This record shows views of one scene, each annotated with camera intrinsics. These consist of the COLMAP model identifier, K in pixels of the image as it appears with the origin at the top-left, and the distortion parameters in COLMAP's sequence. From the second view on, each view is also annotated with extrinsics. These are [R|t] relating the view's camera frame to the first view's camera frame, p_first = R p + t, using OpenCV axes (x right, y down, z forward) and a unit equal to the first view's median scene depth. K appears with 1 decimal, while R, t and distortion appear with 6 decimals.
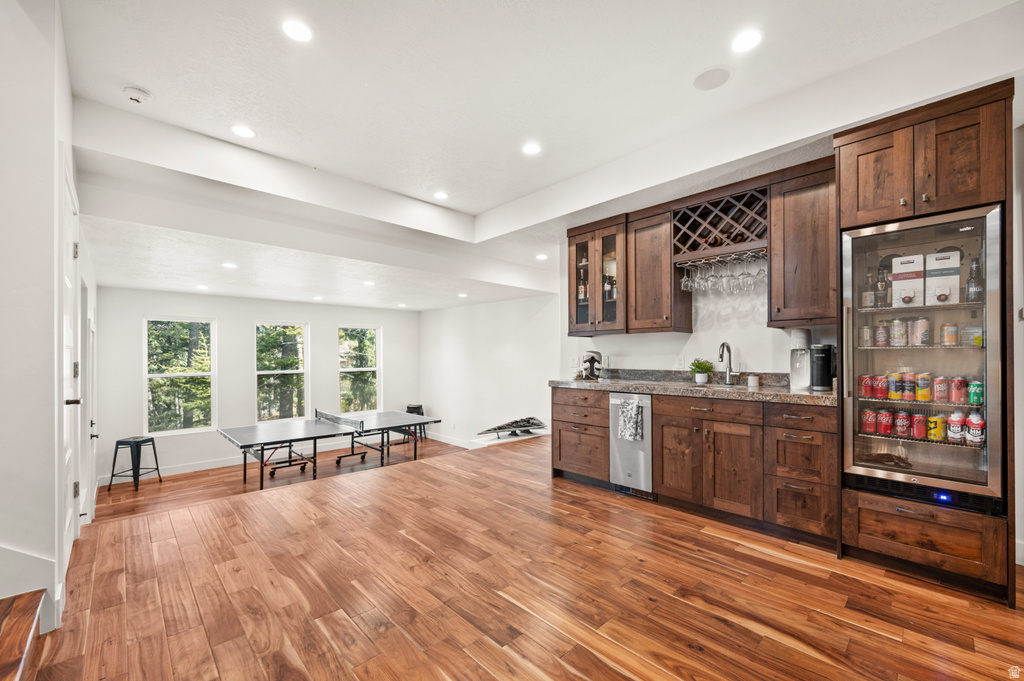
lens RADIAL K [[408.9, 0, 511.5], [0, 408.9, 360.4], [0, 0, 1]] dist [-0.000006, -0.000260]
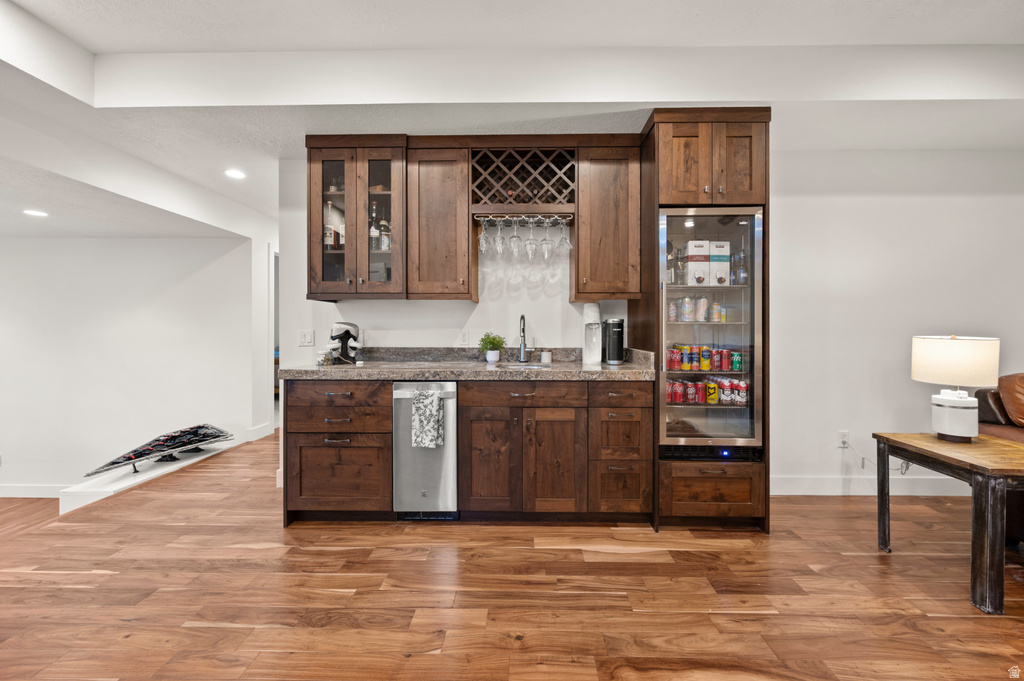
lens RADIAL K [[408.9, 0, 514.1], [0, 408.9, 331.2], [0, 0, 1]] dist [-0.000006, -0.000260]
pose [[0.704254, 0.000318, 0.709948, -0.115388], [0.005109, 0.999972, -0.005516, -0.003570], [-0.709930, 0.007512, 0.704232, 0.385680]]
